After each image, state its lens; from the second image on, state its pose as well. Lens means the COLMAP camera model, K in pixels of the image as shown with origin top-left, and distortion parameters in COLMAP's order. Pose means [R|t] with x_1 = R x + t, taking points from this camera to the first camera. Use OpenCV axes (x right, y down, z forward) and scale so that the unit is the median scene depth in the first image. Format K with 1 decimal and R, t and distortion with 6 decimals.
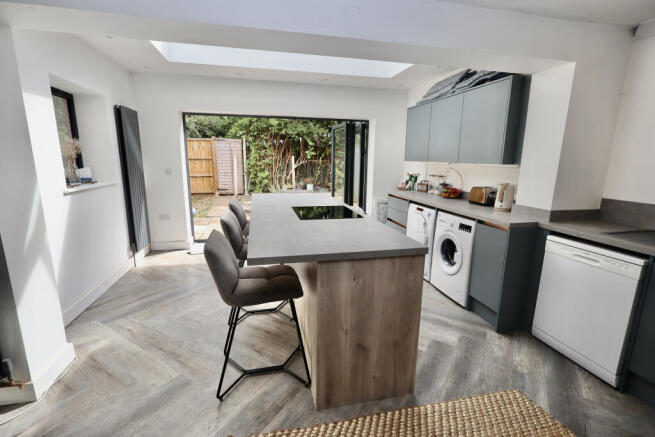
lens RADIAL K [[303.0, 0, 327.6], [0, 303.0, 218.6], [0, 0, 1]] dist [-0.003248, 0.000160]
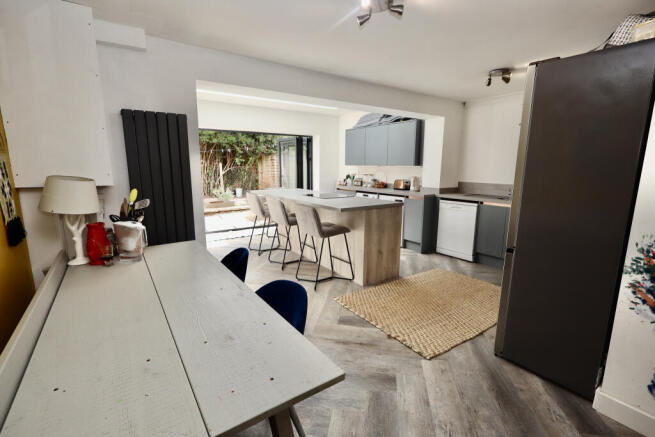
lens RADIAL K [[303.0, 0, 327.0], [0, 303.0, 218.4], [0, 0, 1]] dist [-0.003248, 0.000160]
pose [[0.932645, -0.076743, 0.352540, -0.503174], [0.083435, 0.996506, -0.003803, 0.086175], [-0.351017, 0.032961, 0.935789, -0.452775]]
